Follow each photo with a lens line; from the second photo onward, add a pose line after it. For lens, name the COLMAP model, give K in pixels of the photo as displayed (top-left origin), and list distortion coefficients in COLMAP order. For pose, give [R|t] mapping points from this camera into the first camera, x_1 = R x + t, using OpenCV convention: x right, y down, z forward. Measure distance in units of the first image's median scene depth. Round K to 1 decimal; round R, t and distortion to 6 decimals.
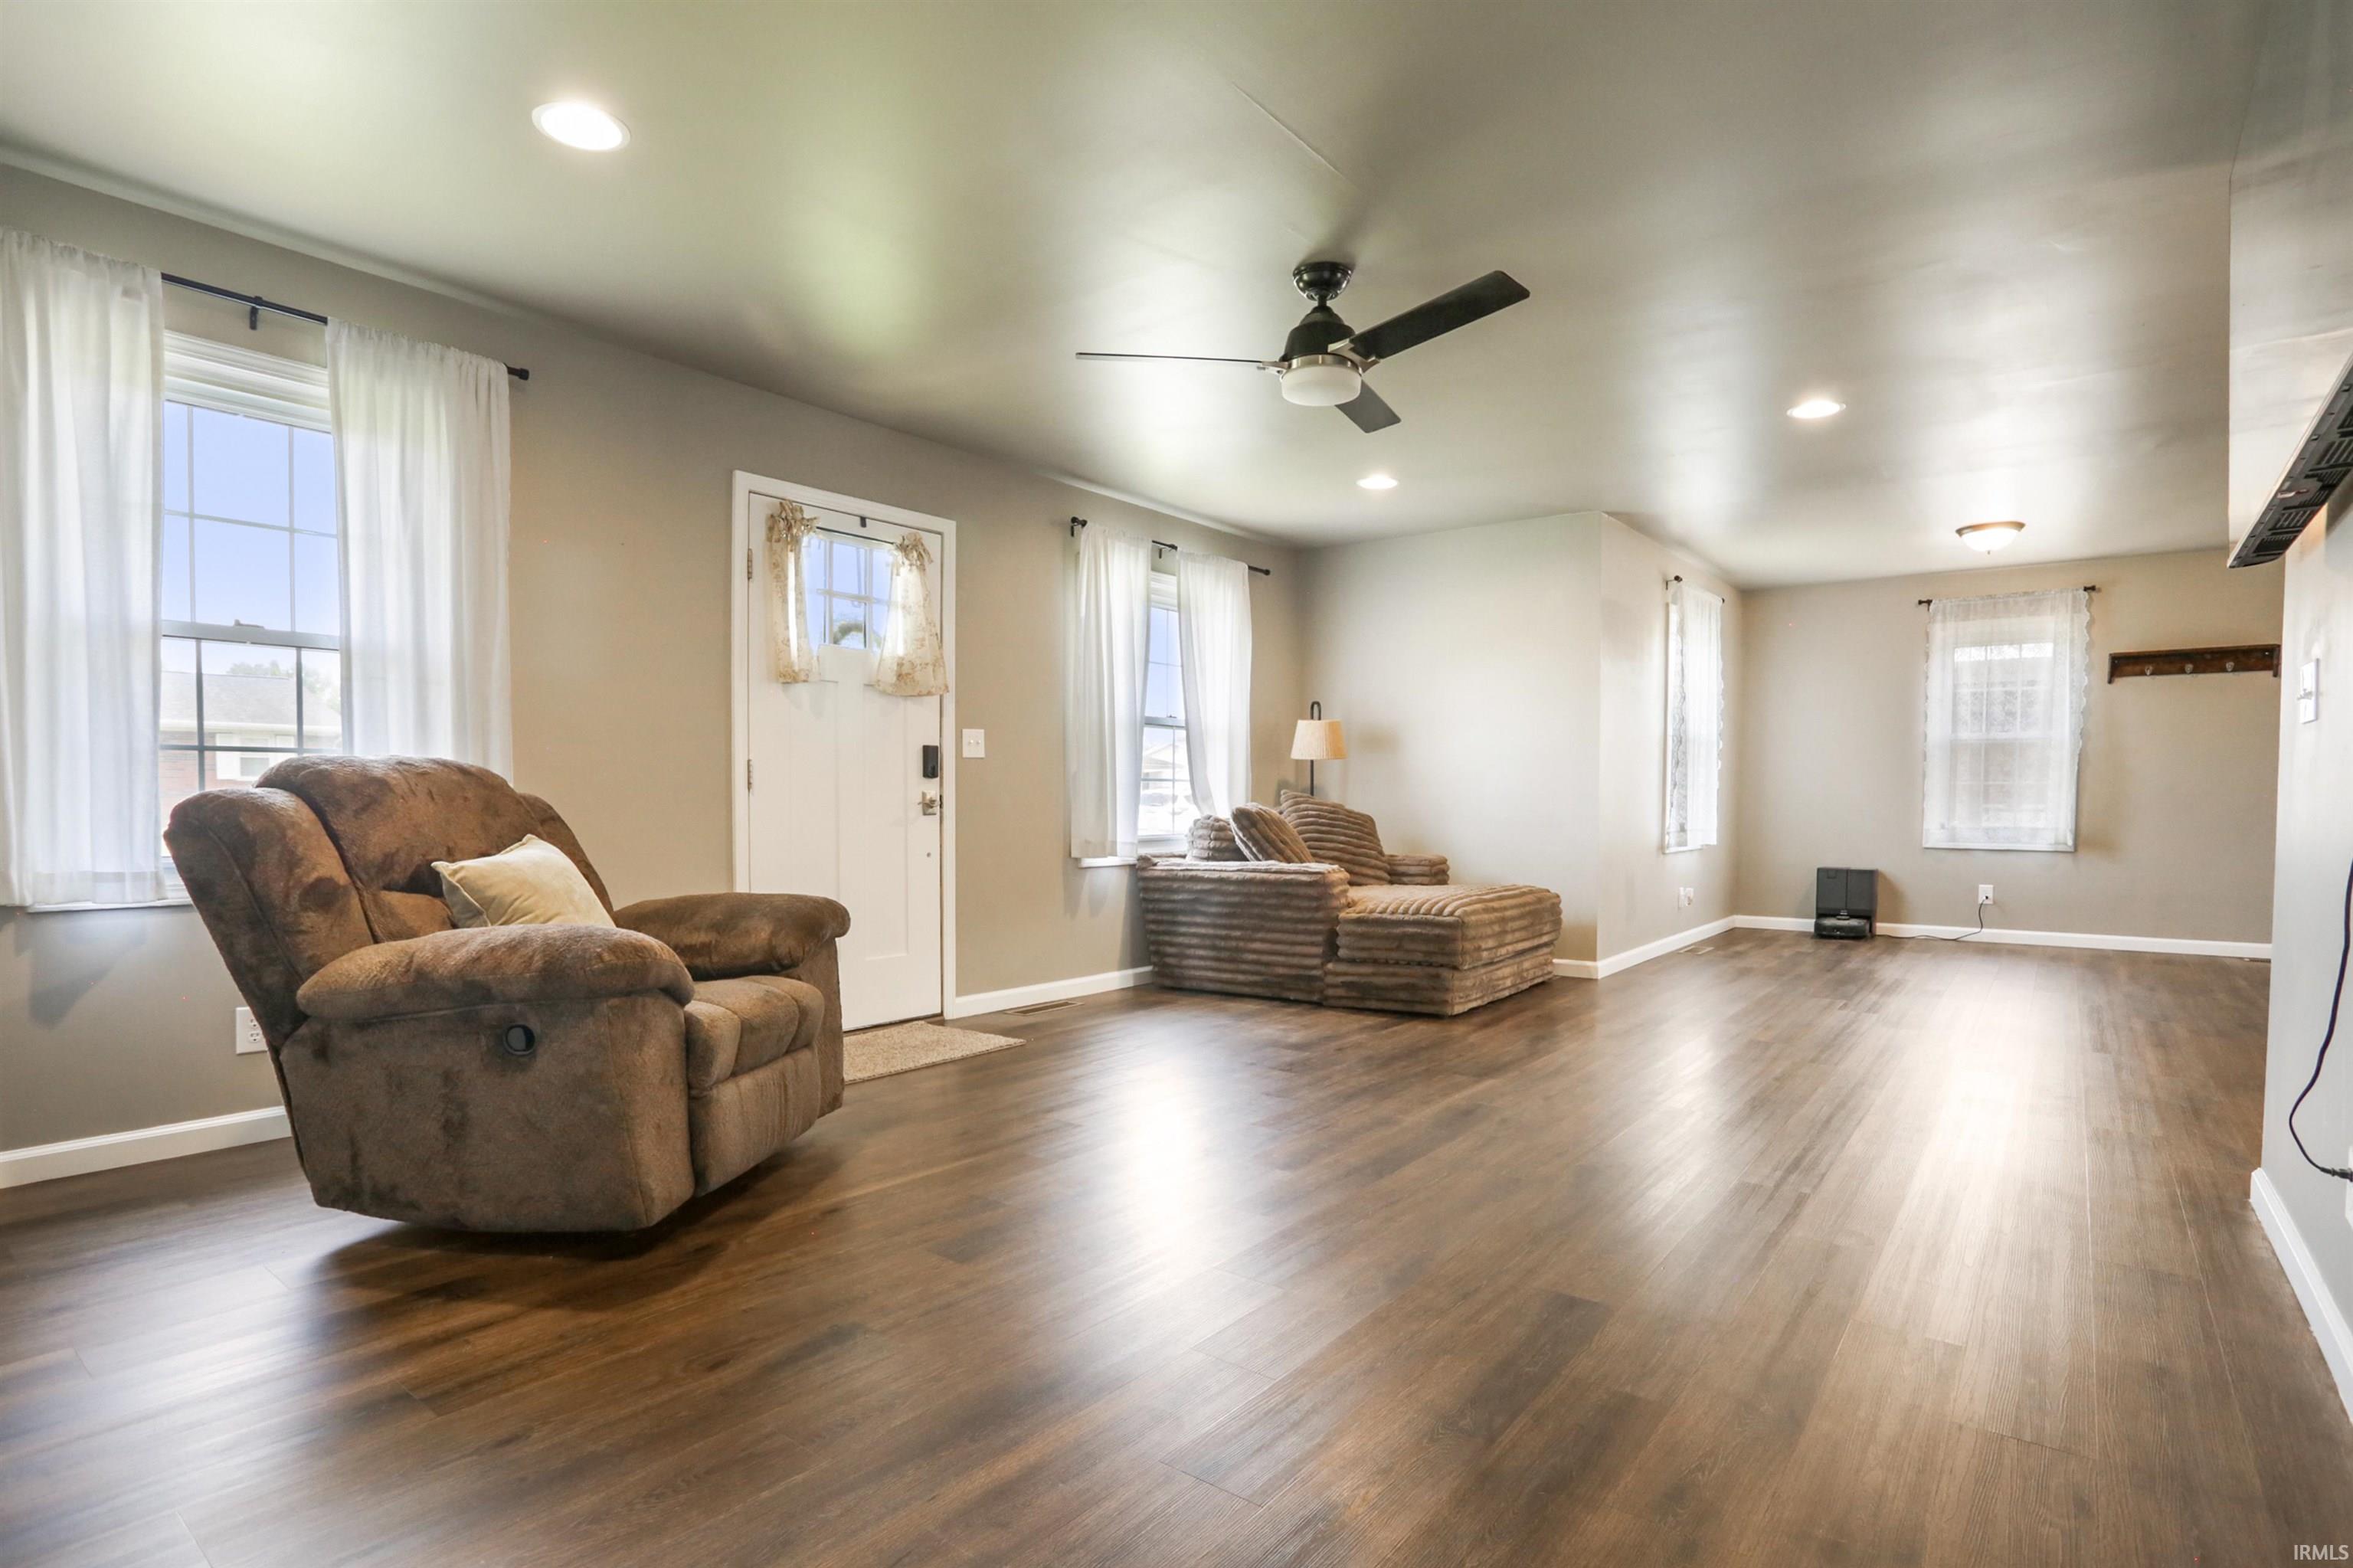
lens RADIAL K [[1164.1, 0, 1219.0], [0, 1164.1, 869.9], [0, 0, 1]] dist [-0.043077, 0.011389]
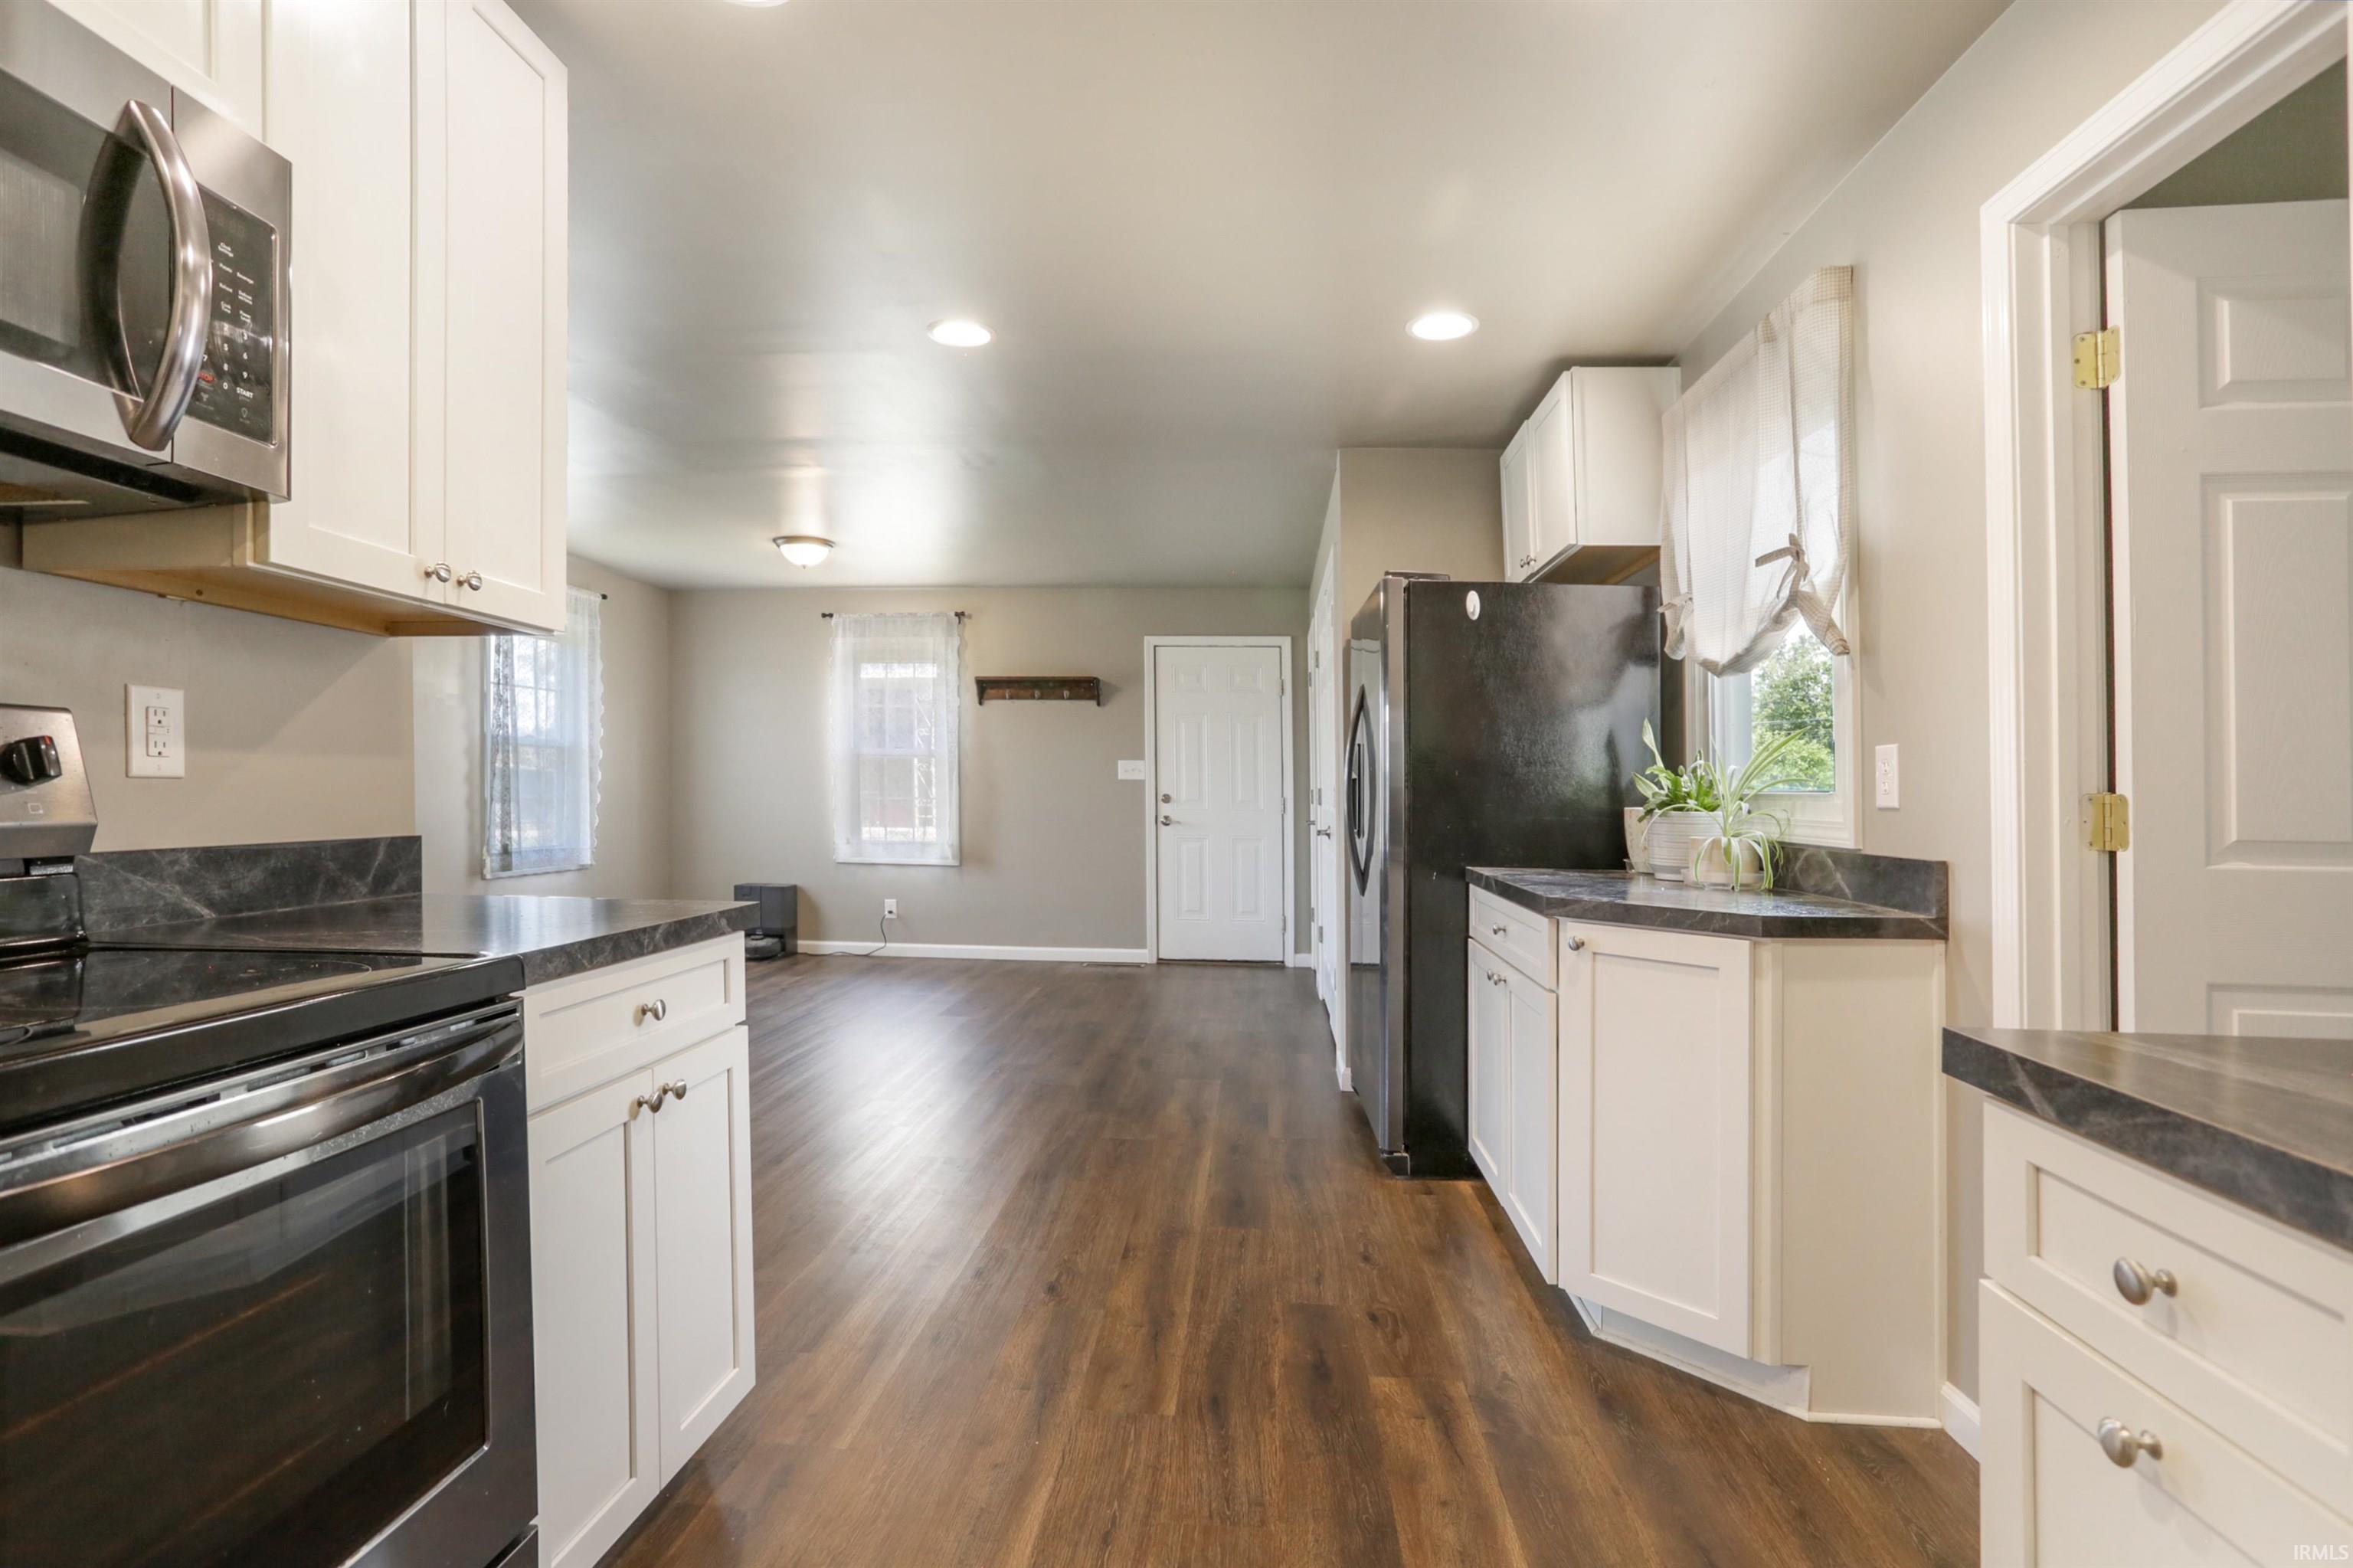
lens RADIAL K [[1164.1, 0, 1118.7], [0, 1164.1, 807.1], [0, 0, 1]] dist [-0.043077, 0.011389]
pose [[0.862333, 0.003145, 0.506332, 0.489393], [0.021623, 0.998840, -0.043029, -0.028831], [-0.505880, 0.048054, 0.861265, 0.026380]]
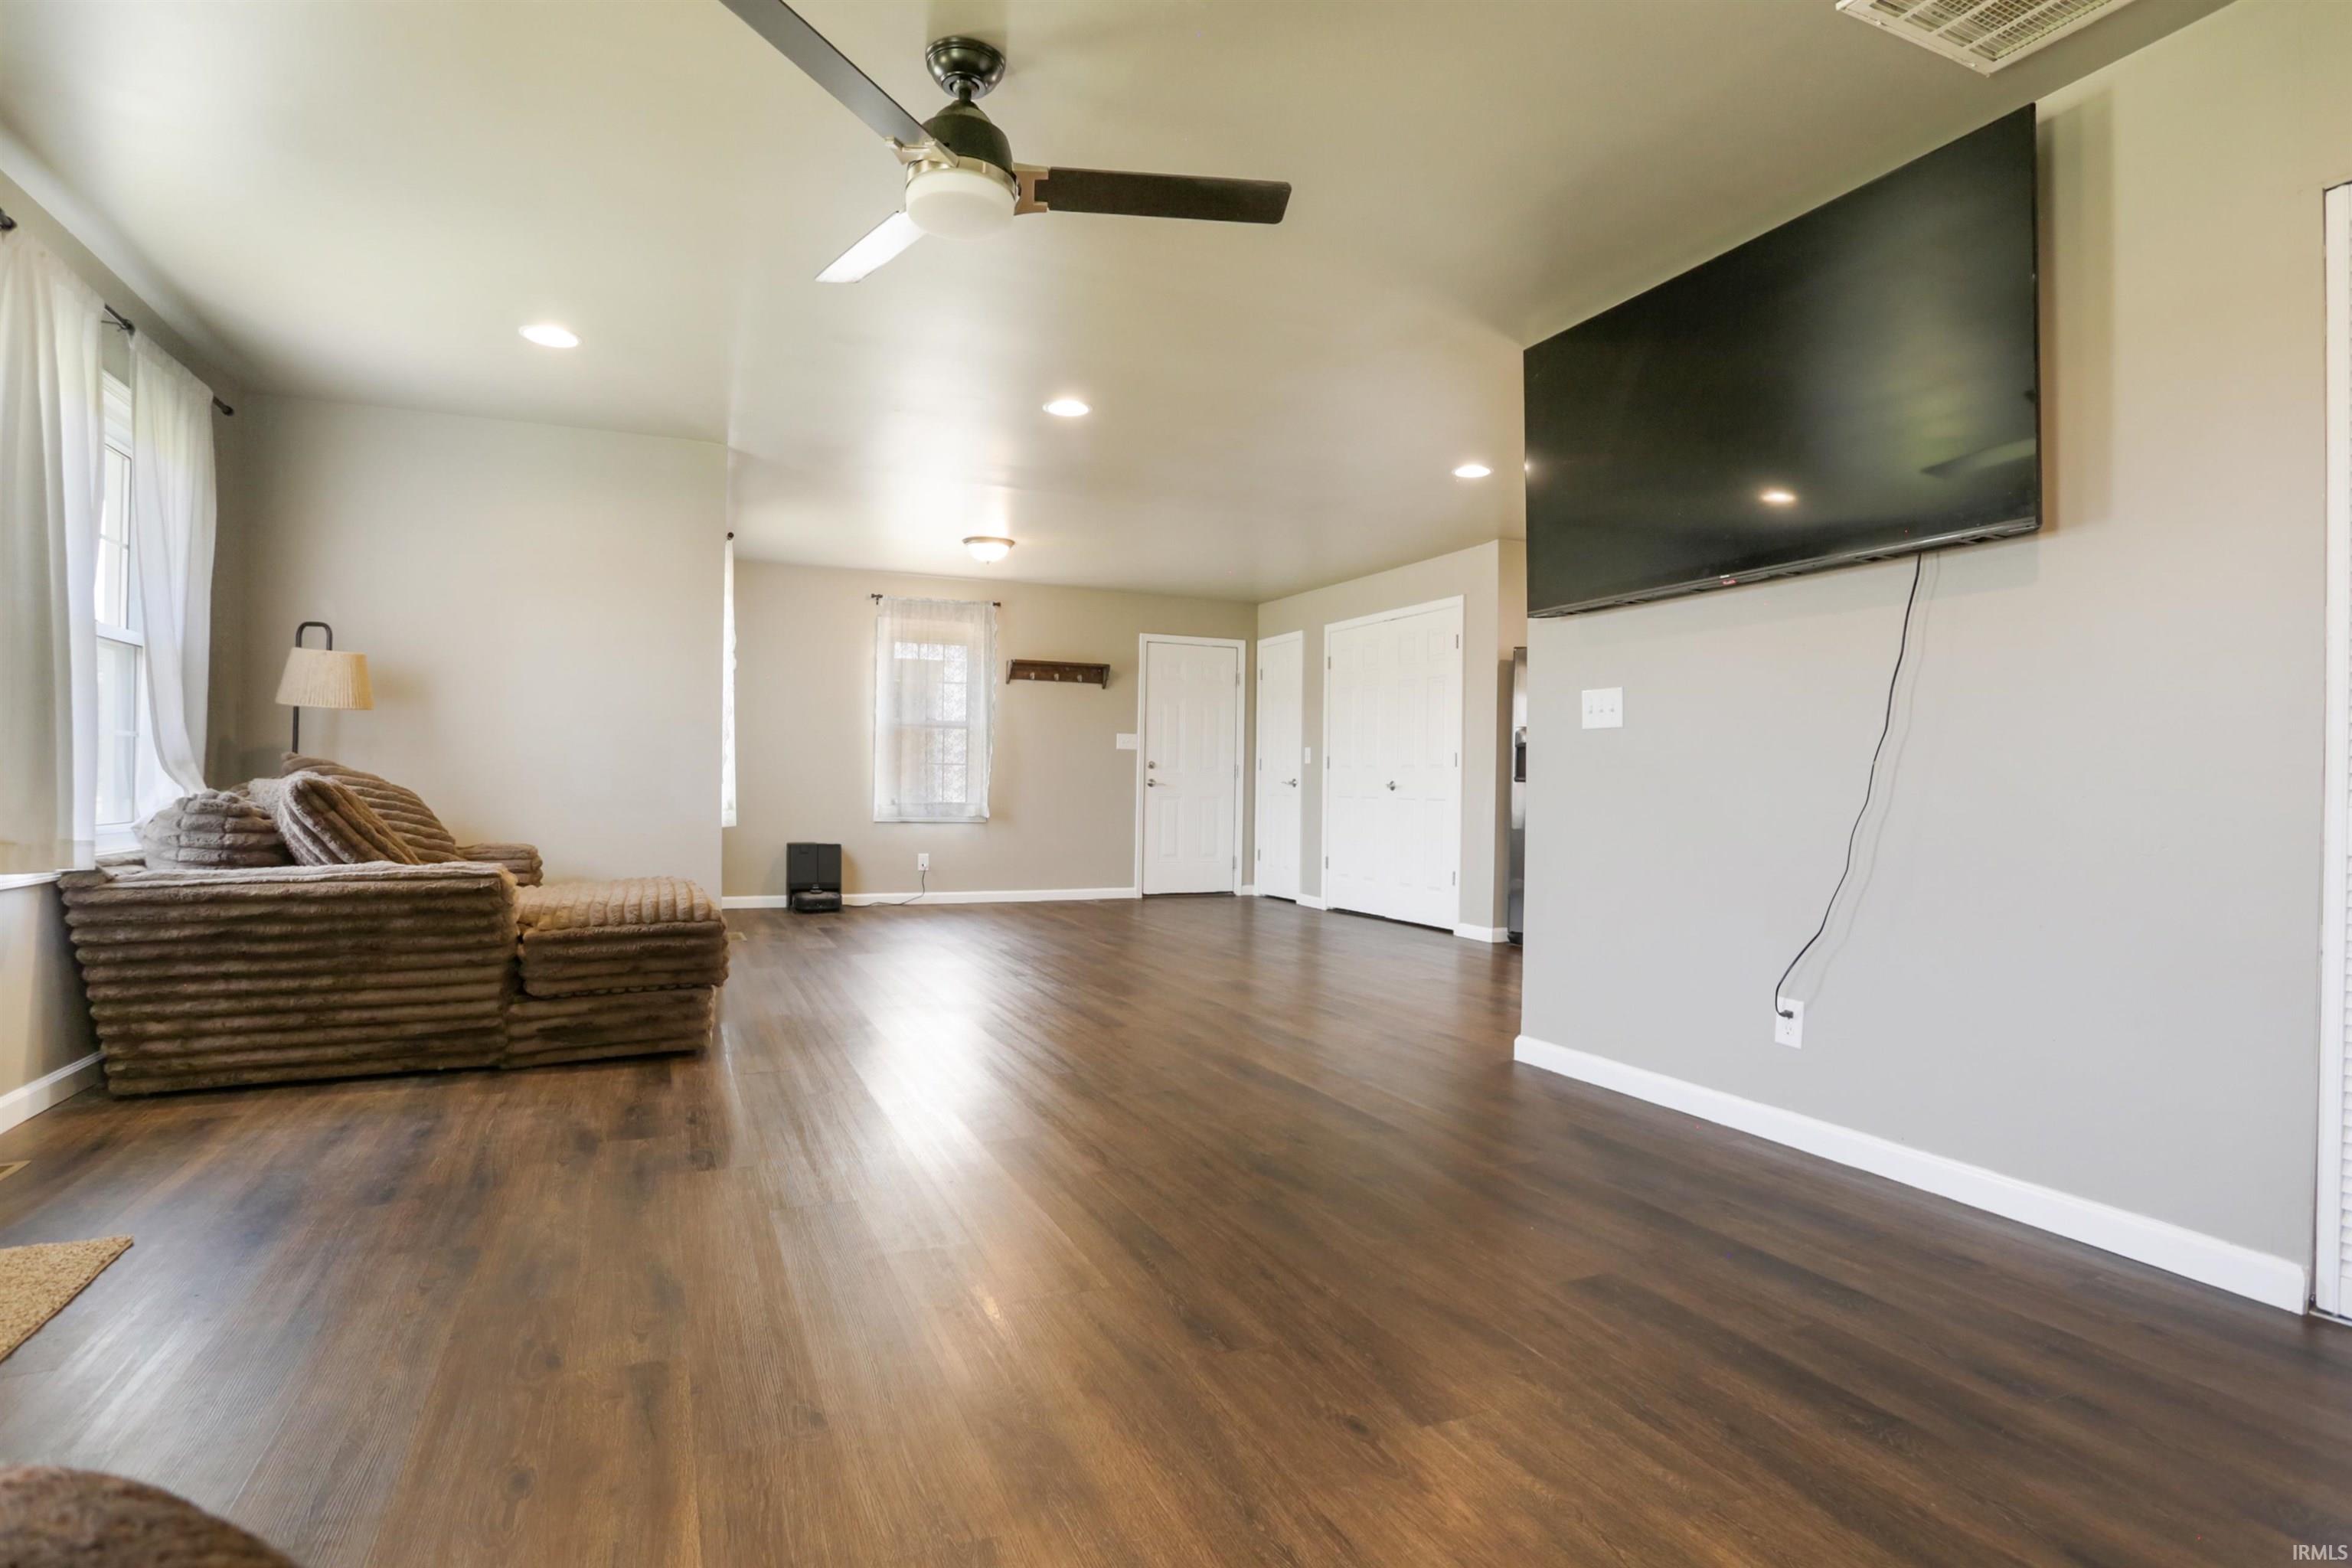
lens RADIAL K [[1163.6, 0, 1139.8], [0, 1163.6, 796.4], [0, 0, 1]] dist [-0.043077, 0.011389]
pose [[0.510538, -0.003491, 0.859848, -0.308894], [0.041698, 0.998916, -0.020703, -0.014745], [-0.858843, 0.046424, 0.510130, 0.339586]]
